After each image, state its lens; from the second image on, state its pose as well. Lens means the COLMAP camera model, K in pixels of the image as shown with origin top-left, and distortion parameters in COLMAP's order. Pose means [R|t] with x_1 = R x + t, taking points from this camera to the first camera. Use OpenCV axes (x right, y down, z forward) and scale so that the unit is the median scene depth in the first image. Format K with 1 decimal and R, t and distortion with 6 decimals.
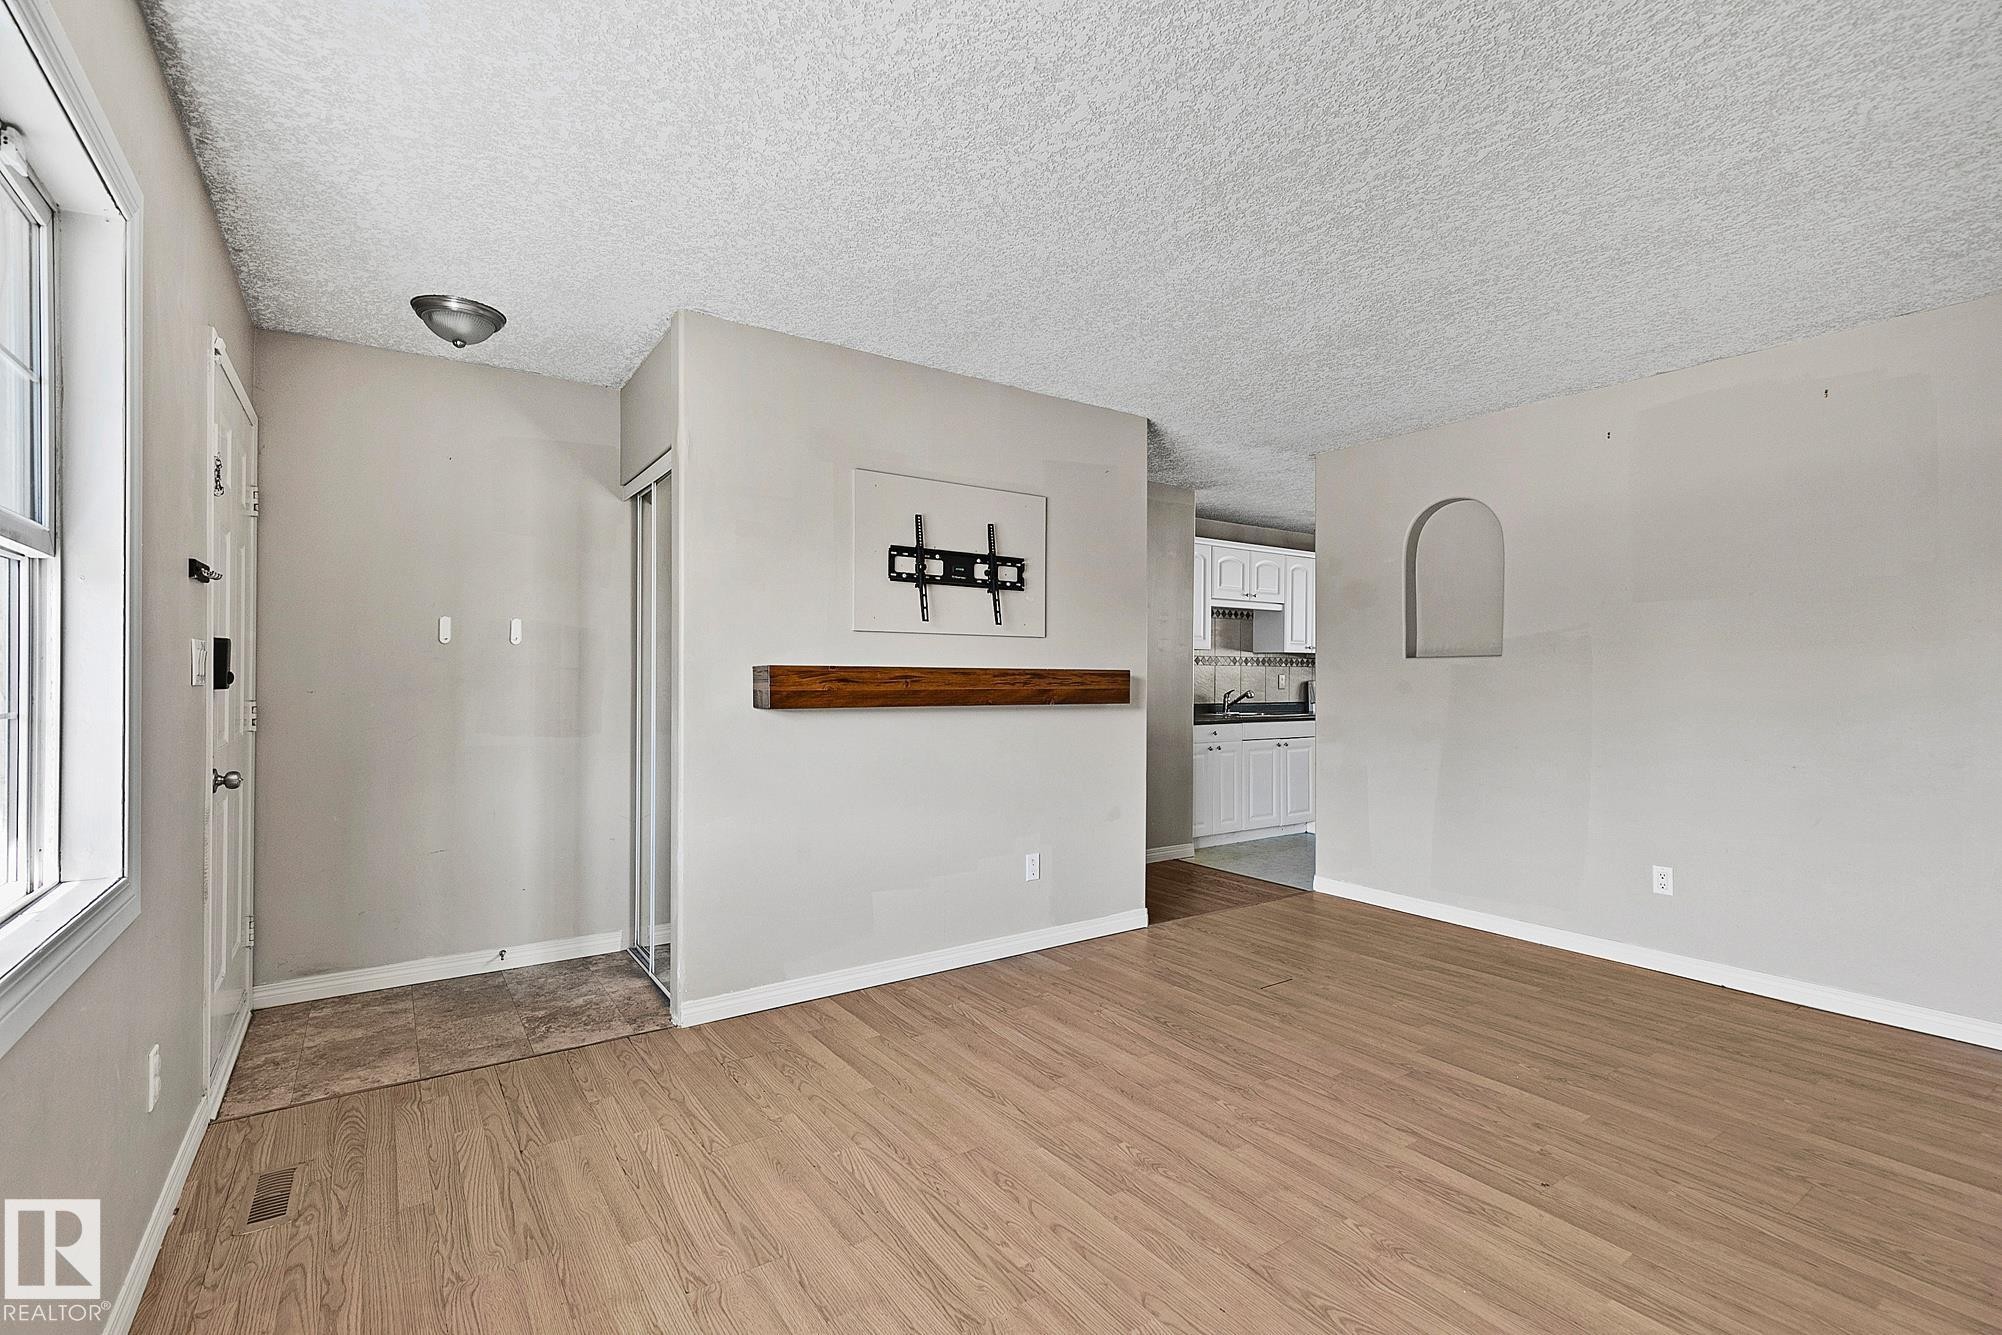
lens RADIAL K [[891.3, 0, 996.6], [0, 891.3, 671.1], [0, 0, 1]] dist [0.002169, -0.000099]
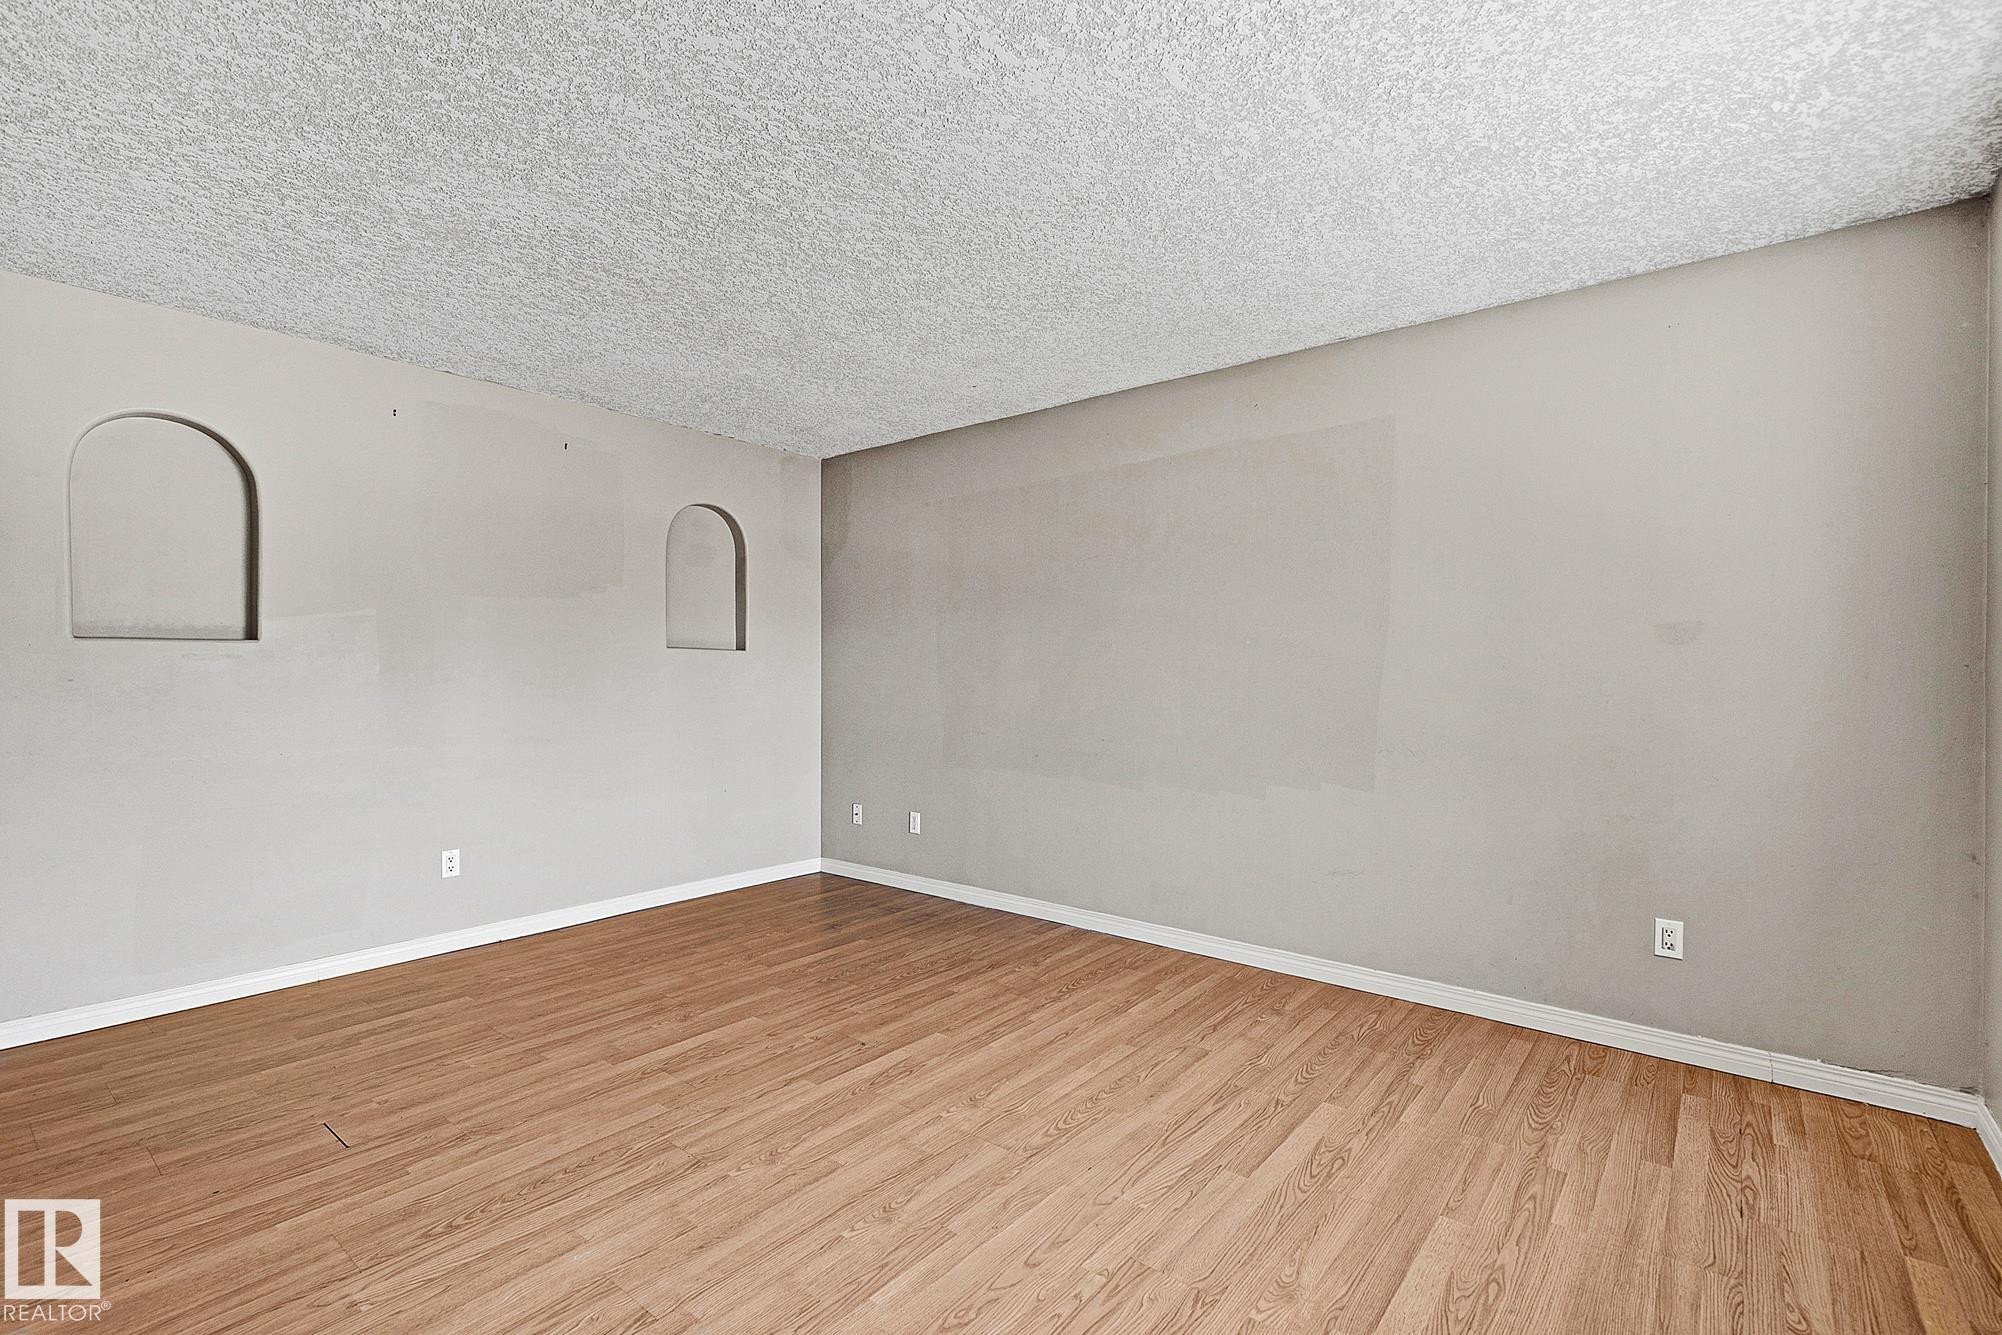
lens RADIAL K [[891.3, 0, 996.6], [0, 891.3, 671.1], [0, 0, 1]] dist [0.002169, -0.000099]
pose [[-0.263624, -0.006465, 0.964604, -0.749325], [-0.007655, 0.999960, 0.004610, 0.001250], [-0.964595, -0.006169, -0.263663, 1.176347]]
